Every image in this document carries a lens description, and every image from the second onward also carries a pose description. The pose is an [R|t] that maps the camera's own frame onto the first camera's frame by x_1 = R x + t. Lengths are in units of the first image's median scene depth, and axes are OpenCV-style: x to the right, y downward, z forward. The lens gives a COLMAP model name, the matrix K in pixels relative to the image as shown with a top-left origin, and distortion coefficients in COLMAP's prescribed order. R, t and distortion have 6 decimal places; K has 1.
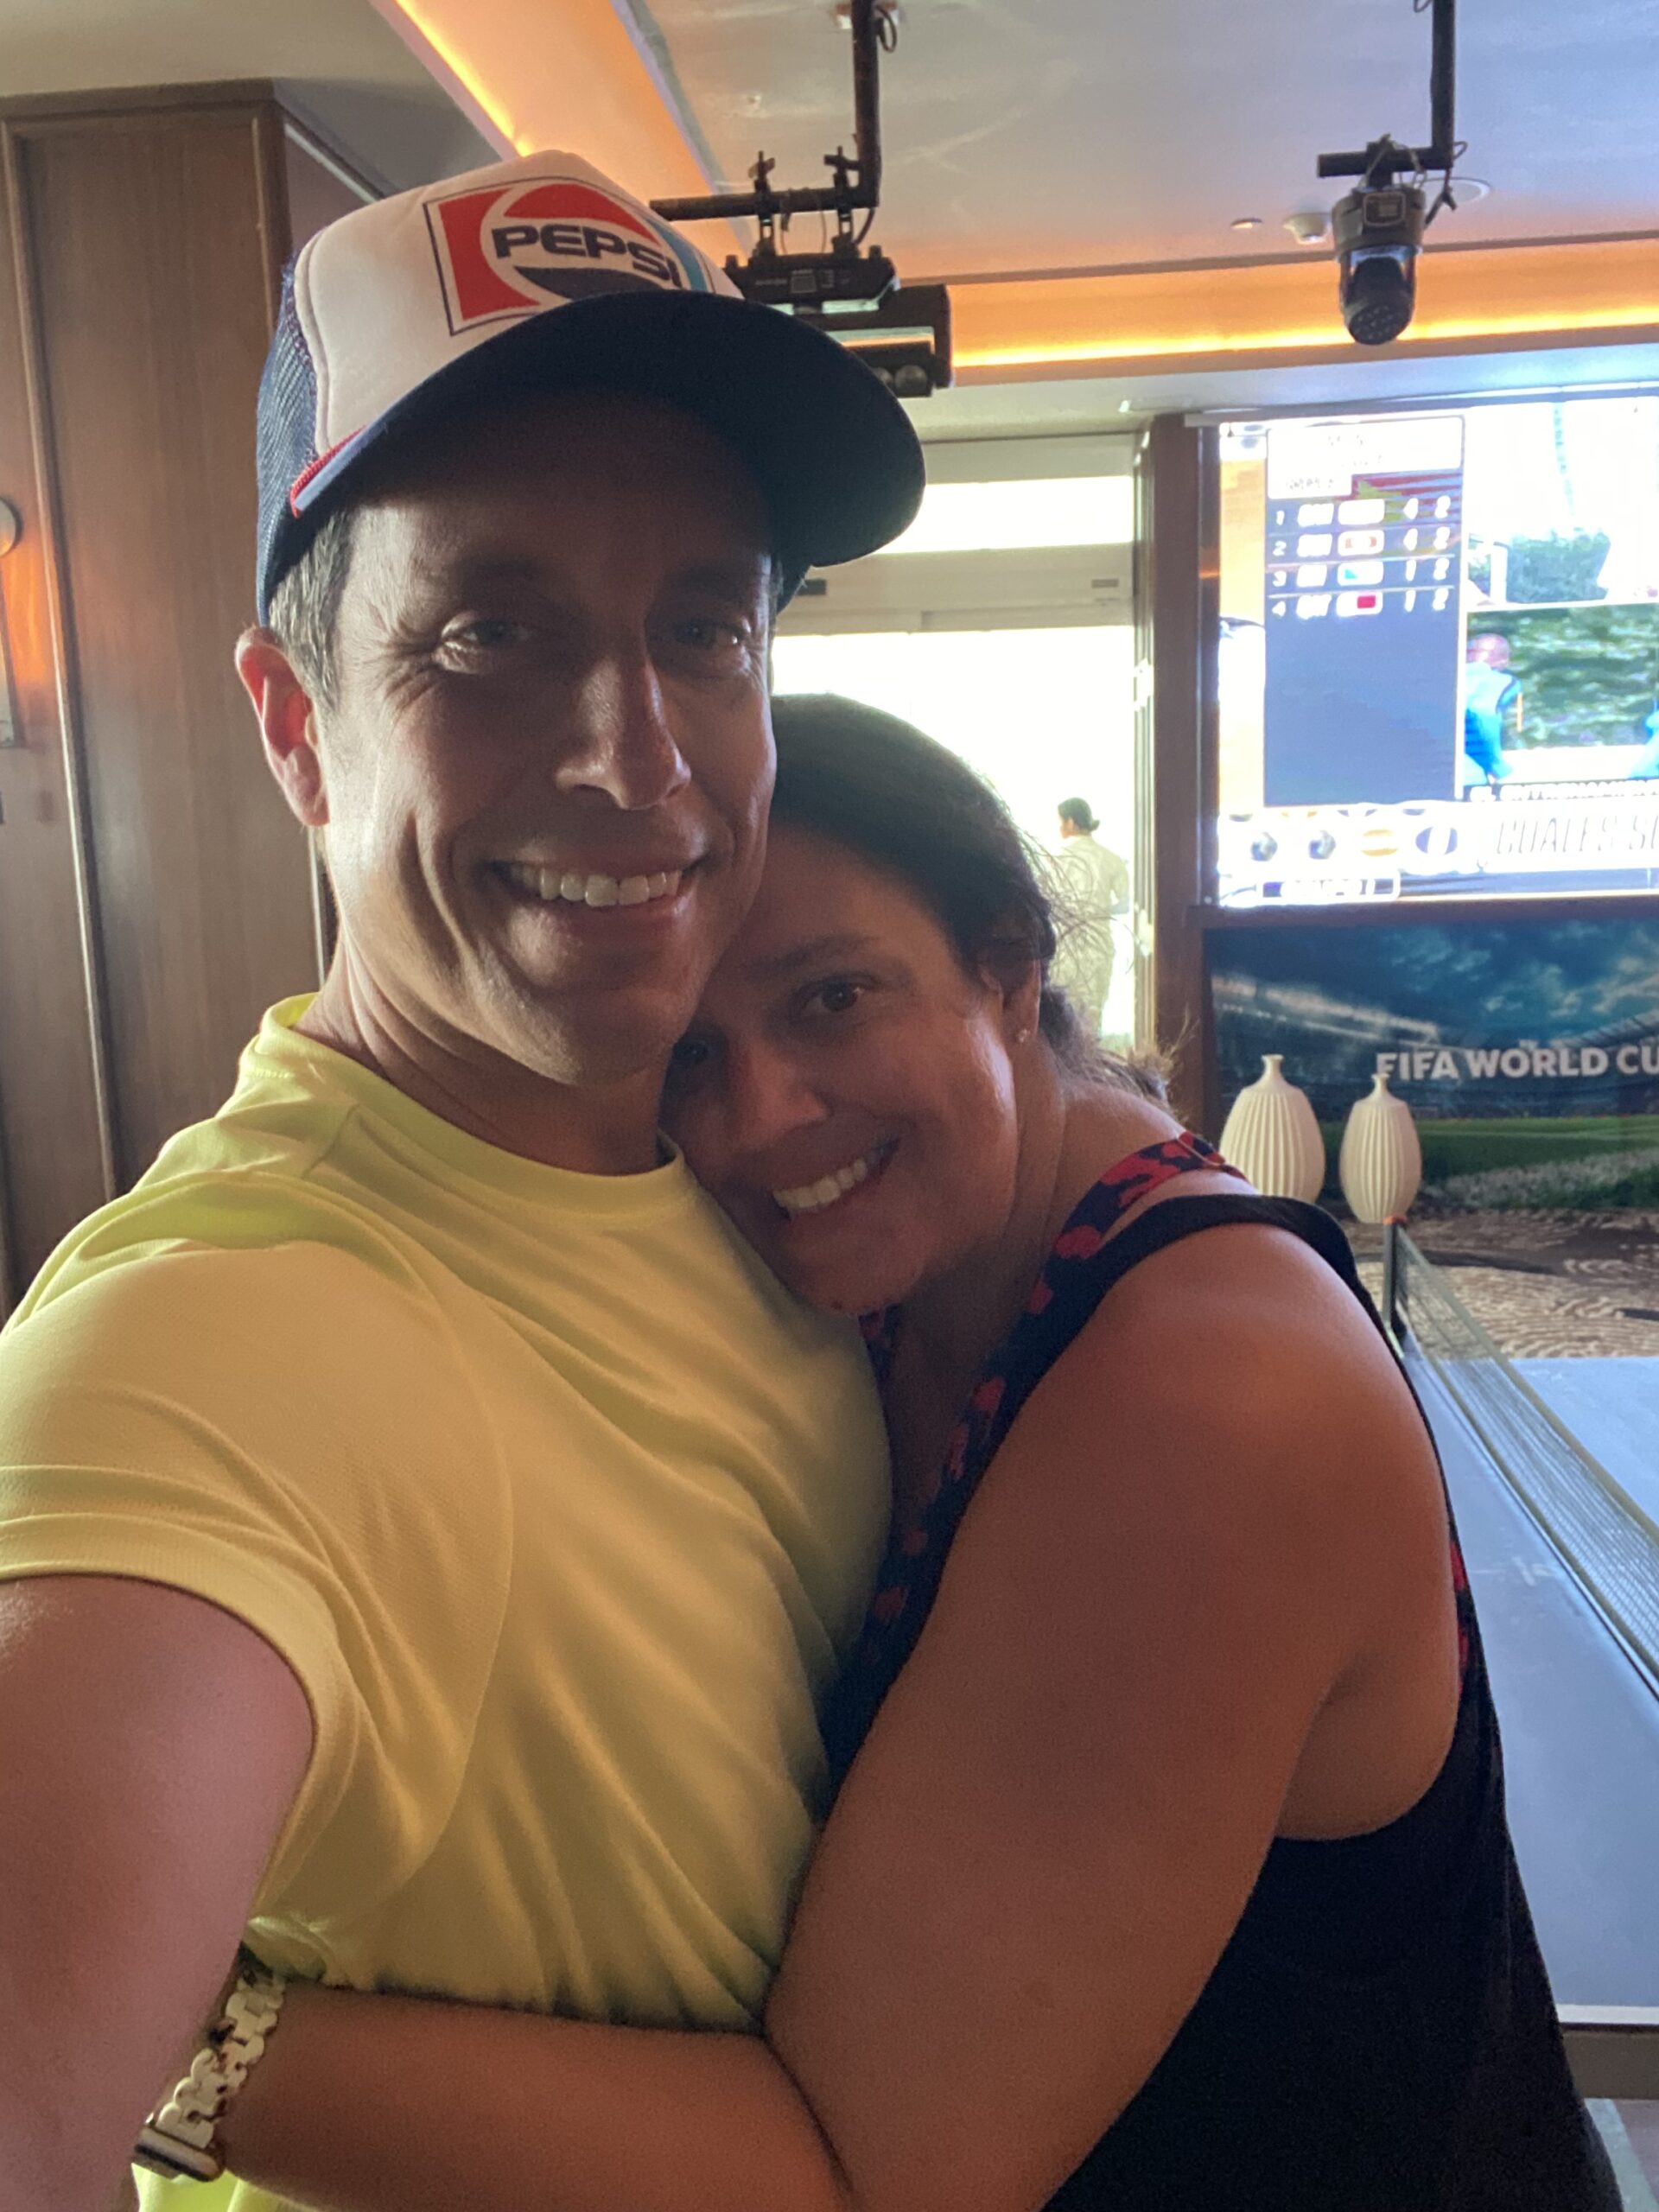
lens RADIAL K [[1916.7, 0, 830.0], [0, 1916.7, 1105.4], [0, 0, 1]] dist [0.012403, -0.001071]
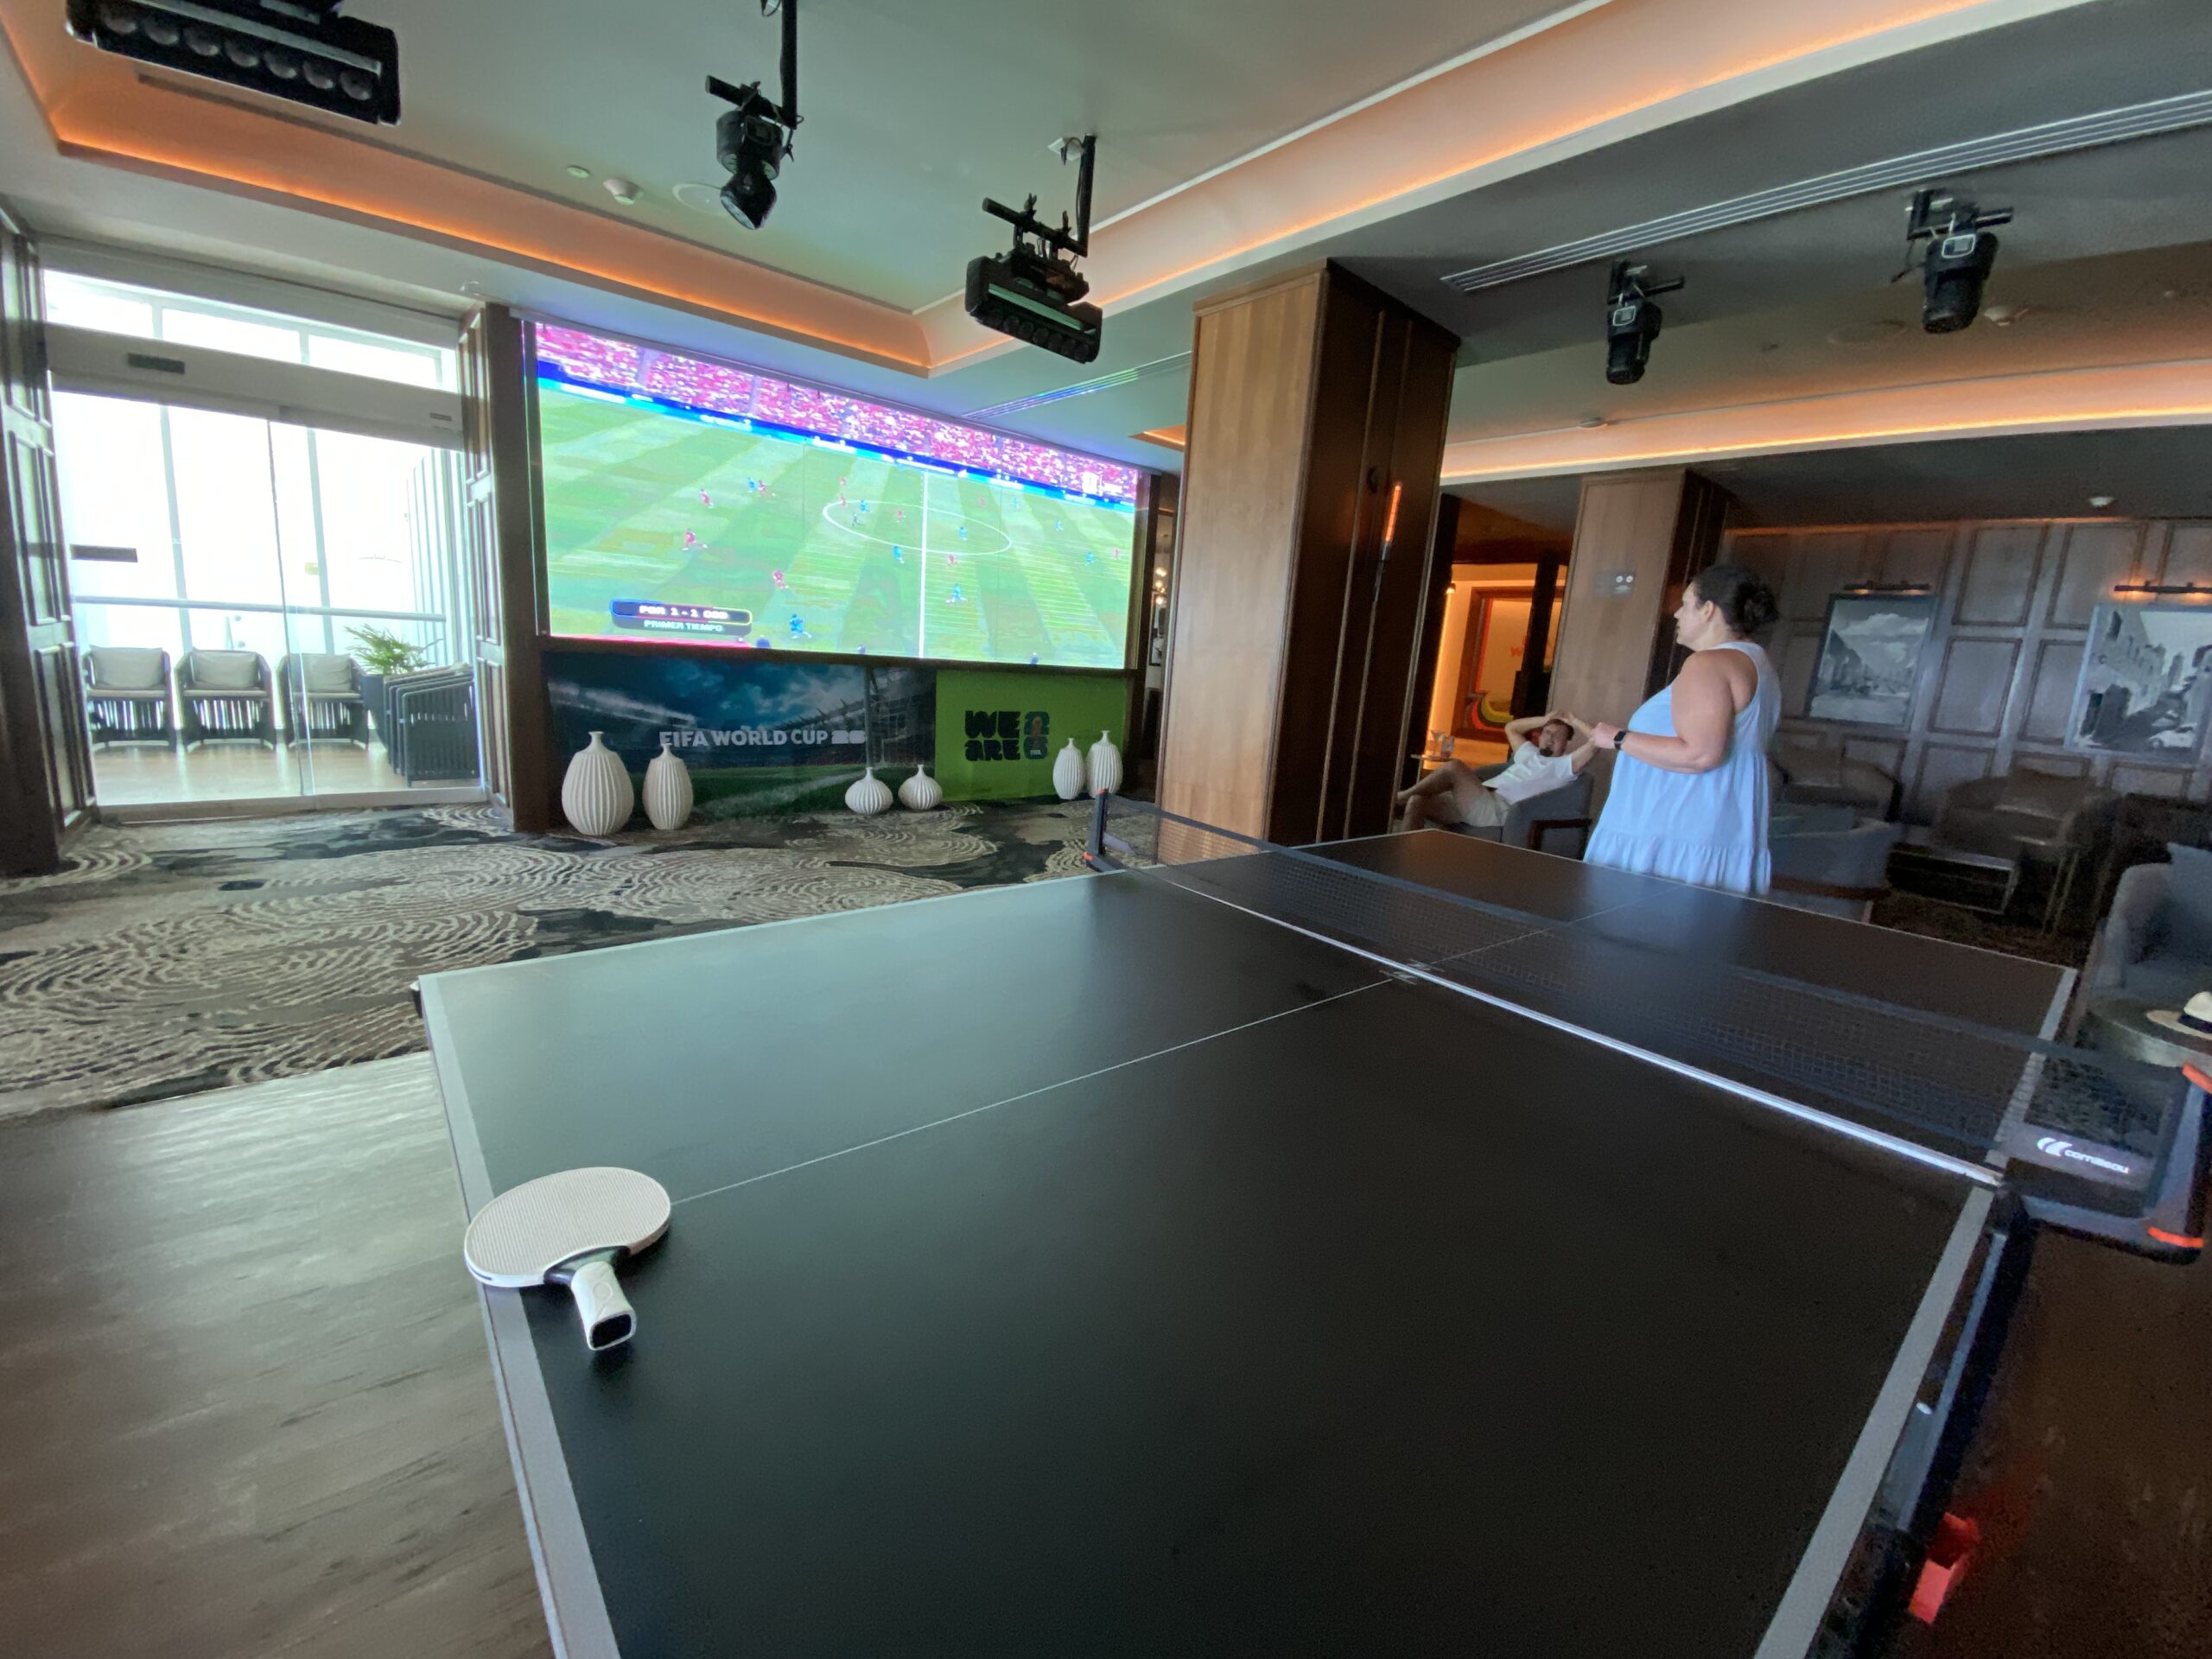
lens RADIAL K [[899.5, 0, 1108.8], [0, 899.5, 828.8], [0, 0, 1]] dist [-0.000851, -0.000811]
pose [[0.686384, -0.062734, 0.724528, -0.031024], [0.021495, 0.997587, 0.066013, 0.015743], [-0.726921, -0.029737, 0.686077, 0.146671]]
